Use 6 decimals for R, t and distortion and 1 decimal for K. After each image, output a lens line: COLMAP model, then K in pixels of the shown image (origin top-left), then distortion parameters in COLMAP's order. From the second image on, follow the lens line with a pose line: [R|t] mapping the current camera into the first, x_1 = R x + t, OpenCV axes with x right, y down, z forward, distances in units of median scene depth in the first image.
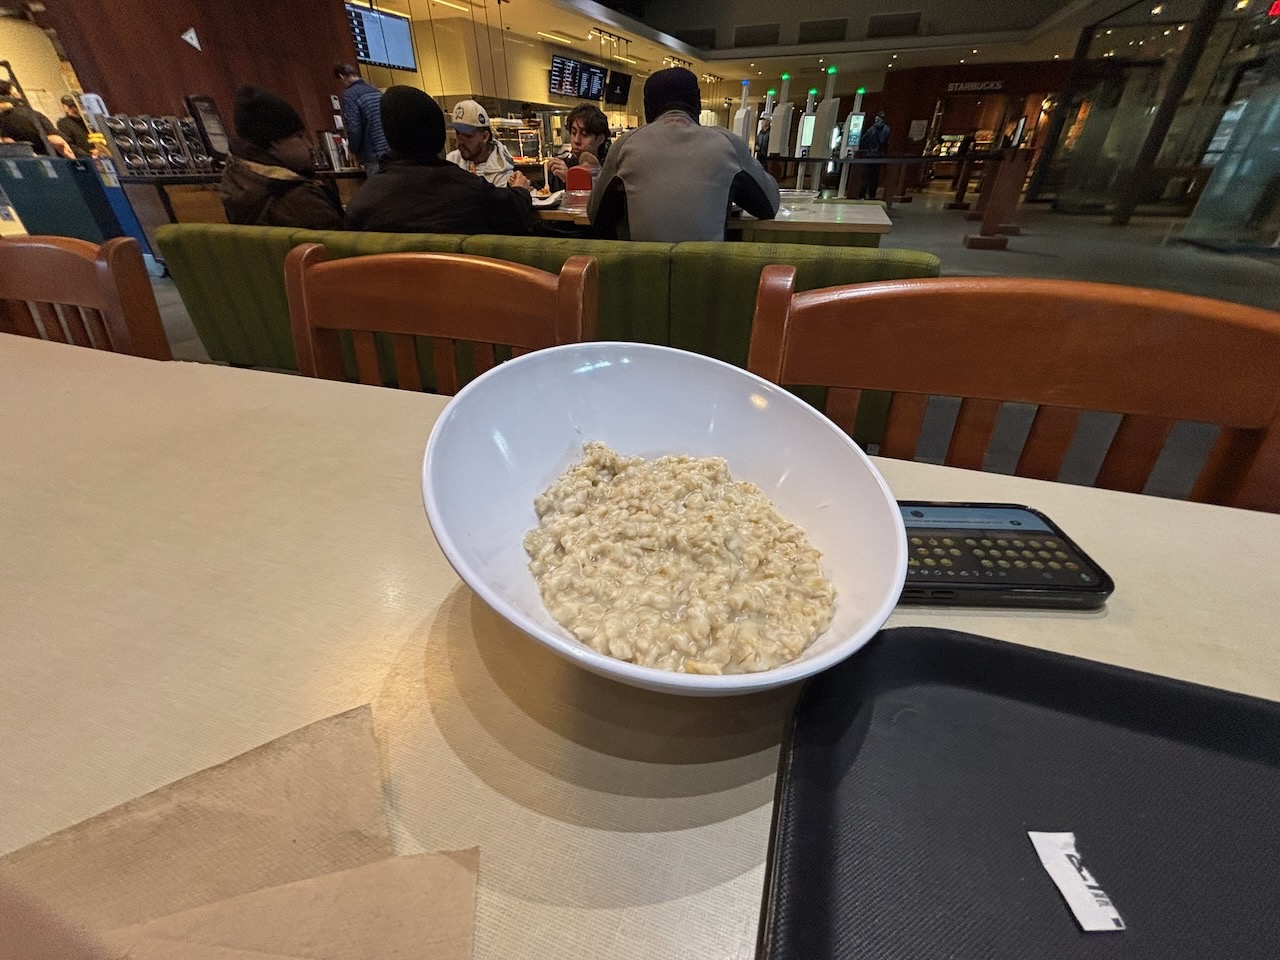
lens RADIAL K [[514.4, 0, 645.3], [0, 514.4, 482.1], [0, 0, 1]] dist [-0.003756, 0.000182]
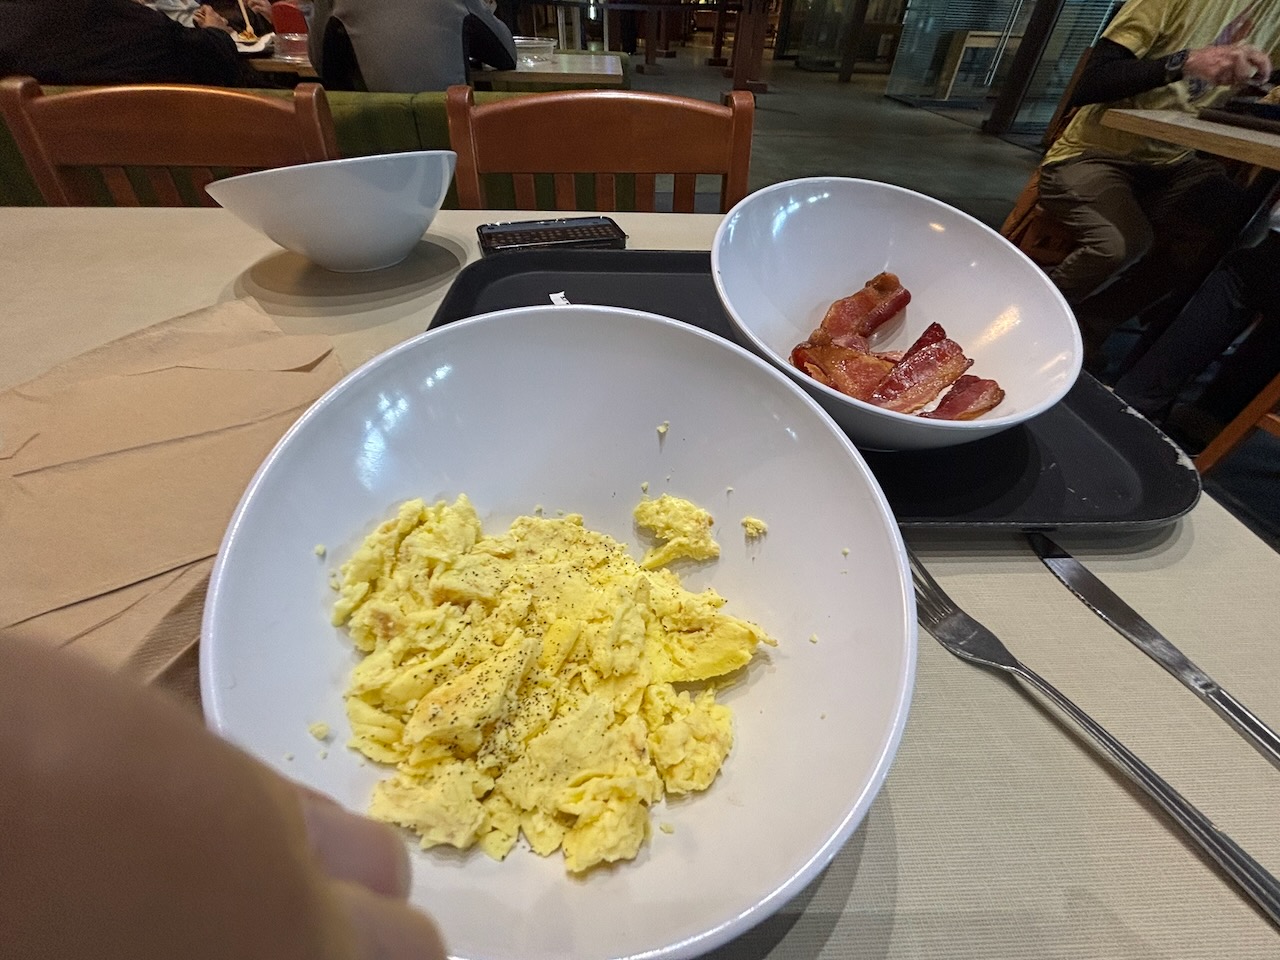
lens RADIAL K [[514.4, 0, 637.4], [0, 514.4, 479.3], [0, 0, 1]] dist [-0.003756, 0.000182]
pose [[0.936525, -0.214674, 0.277192, 0.014373], [0.158333, 0.964375, 0.211922, 0.067887], [-0.312811, -0.154581, 0.937152, -0.111978]]
